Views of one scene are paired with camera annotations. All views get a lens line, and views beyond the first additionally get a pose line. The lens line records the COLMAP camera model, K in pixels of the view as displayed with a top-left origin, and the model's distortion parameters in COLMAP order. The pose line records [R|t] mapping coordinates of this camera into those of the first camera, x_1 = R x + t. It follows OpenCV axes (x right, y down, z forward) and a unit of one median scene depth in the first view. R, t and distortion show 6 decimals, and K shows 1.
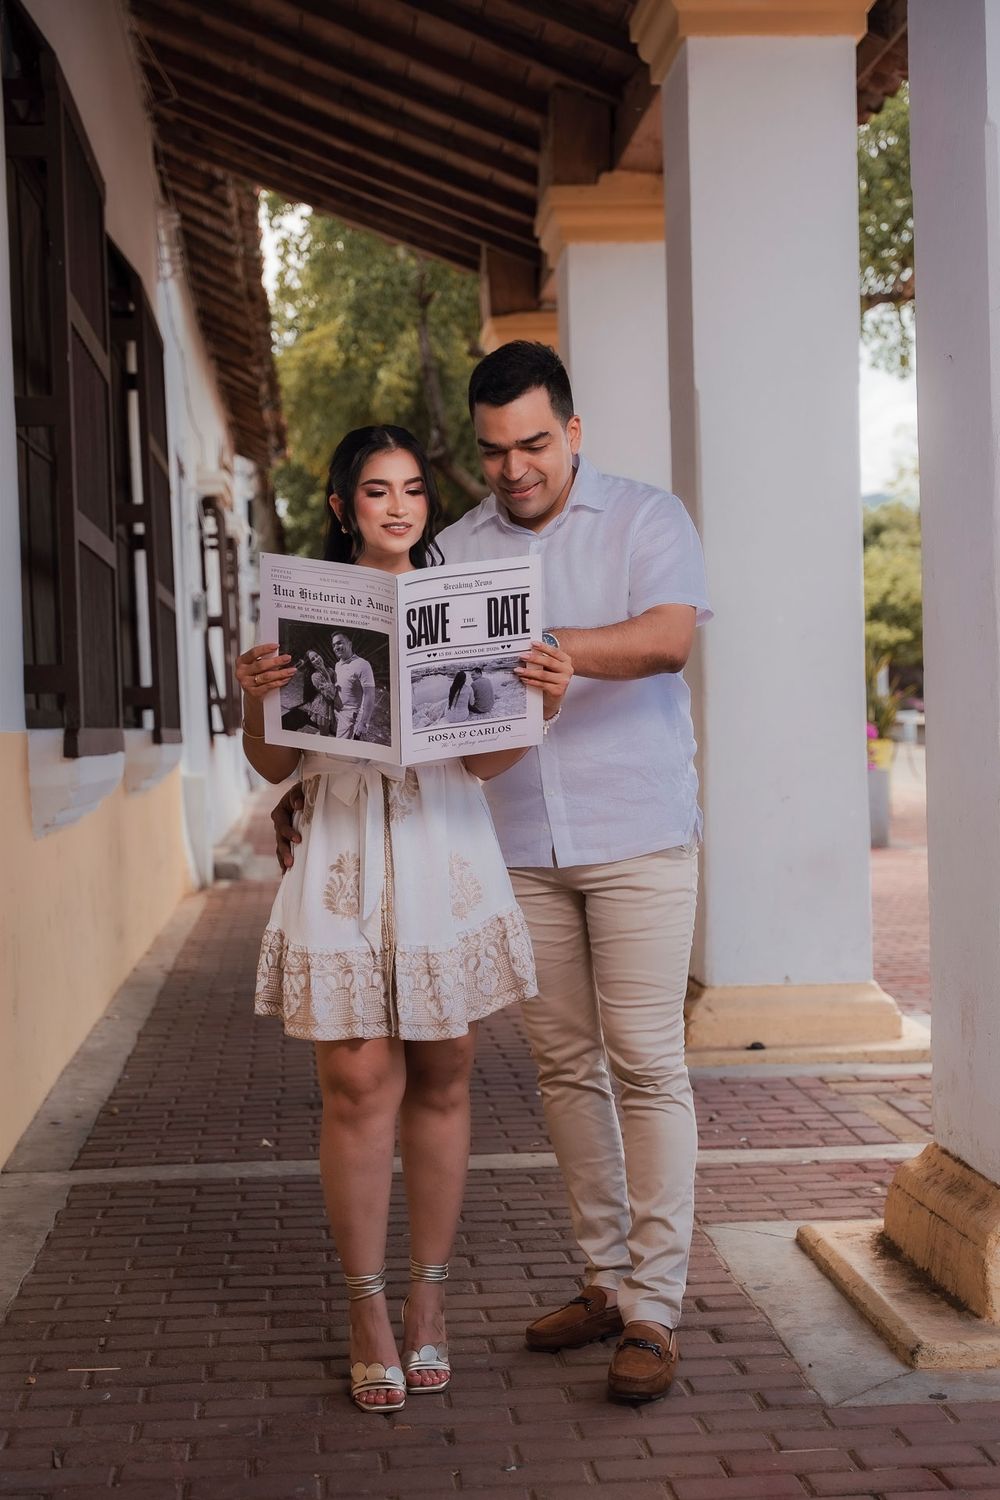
lens RADIAL K [[2344.1, 0, 503.3], [0, 2344.1, 745.8], [0, 0, 1]] dist [0.057245, 0.000000]
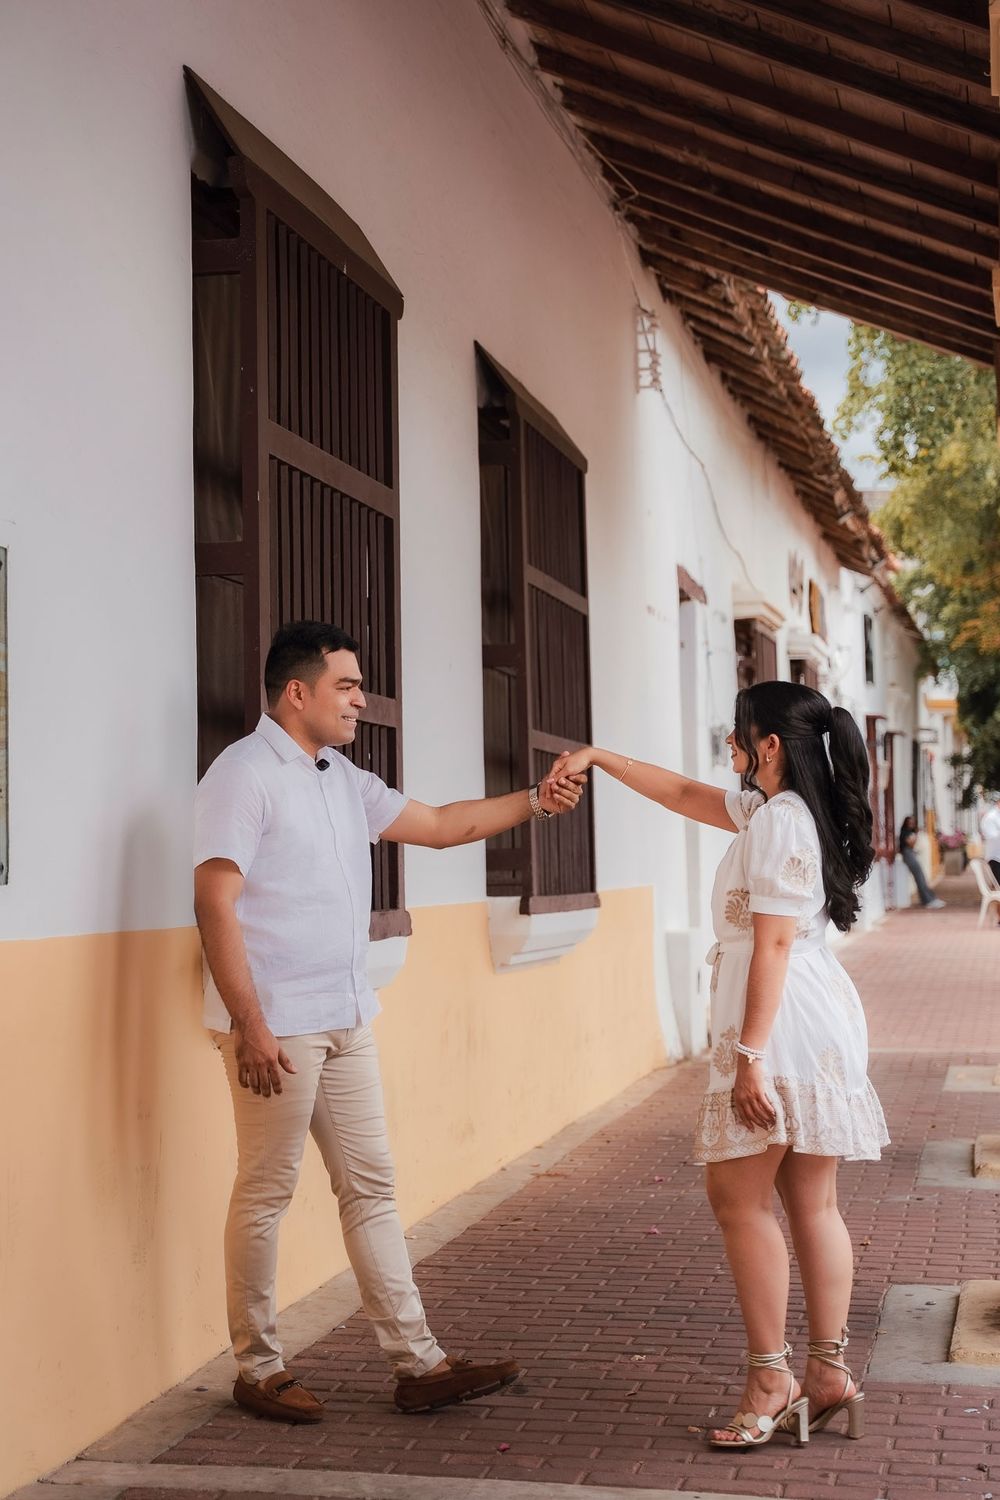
lens RADIAL K [[2462.6, 0, 496.2], [0, 2462.6, 714.2], [0, 0, 1]] dist [-0.011461, 0.000000]
pose [[0.955750, 0.001505, -0.294175, 0.109650], [-0.019160, 0.998182, -0.057142, -0.022045], [0.293554, 0.060250, 0.954042, 0.104263]]
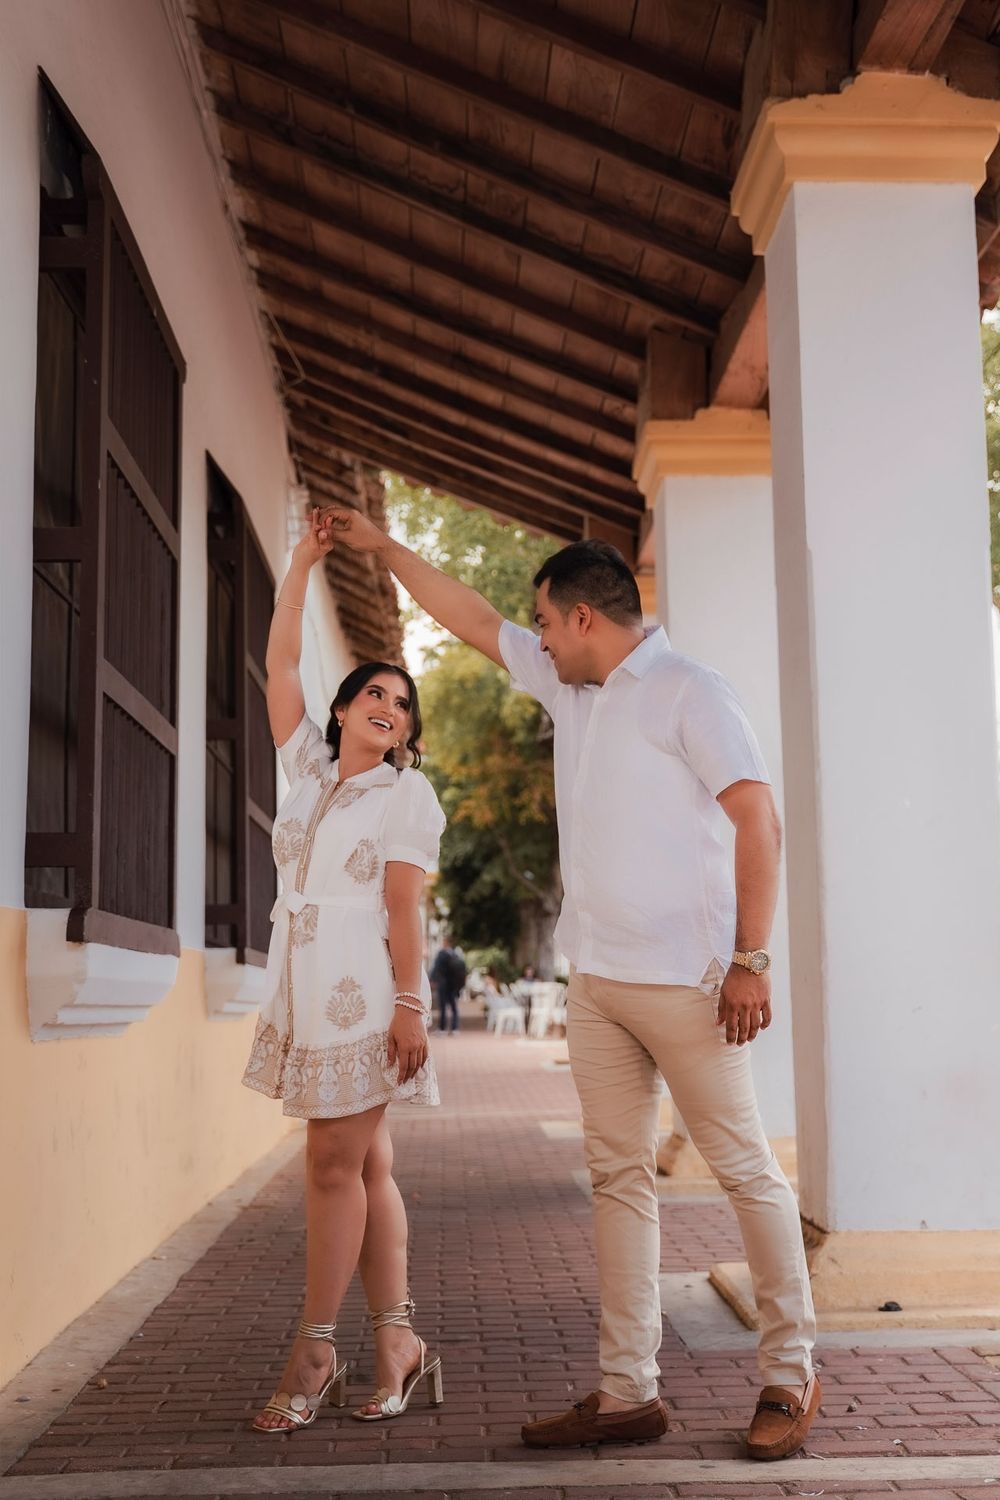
lens RADIAL K [[1882.3, 0, 565.5], [0, 1882.3, 702.5], [0, 0, 1]] dist [0.000448, 0.000000]
pose [[0.999680, 0.005808, -0.024631, 0.004922], [-0.009847, 0.985880, -0.167166, 0.020356], [0.023312, 0.167355, 0.985621, 0.211304]]
